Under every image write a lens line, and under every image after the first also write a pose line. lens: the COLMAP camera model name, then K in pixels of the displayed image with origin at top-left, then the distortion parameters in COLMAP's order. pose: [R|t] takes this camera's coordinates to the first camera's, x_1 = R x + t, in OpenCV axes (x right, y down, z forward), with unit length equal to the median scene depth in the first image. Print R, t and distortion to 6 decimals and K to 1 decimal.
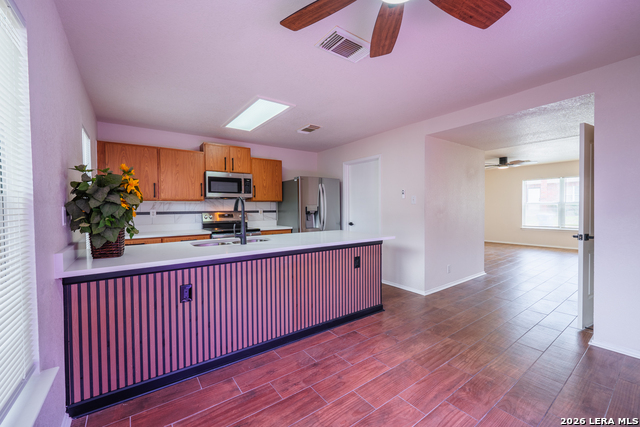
lens RADIAL K [[260.9, 0, 315.5], [0, 260.9, 213.8], [0, 0, 1]] dist [-0.000602, -0.000407]
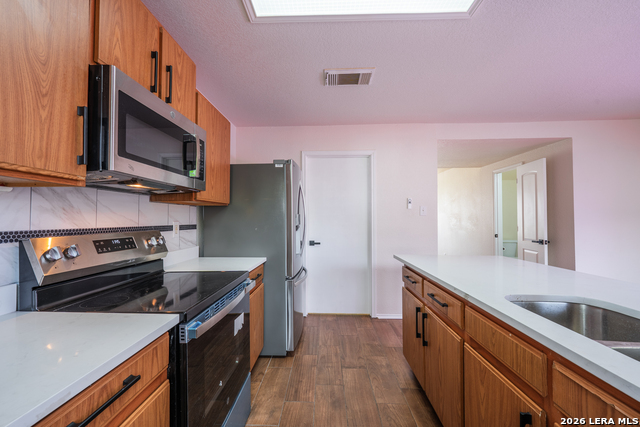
lens RADIAL K [[260.9, 0, 315.5], [0, 260.9, 213.8], [0, 0, 1]] dist [-0.000602, -0.000407]
pose [[0.616098, 0.022619, 0.787344, -0.488033], [0.016077, 0.999018, -0.041280, -0.012463], [-0.787505, 0.038091, 0.615130, 0.702019]]
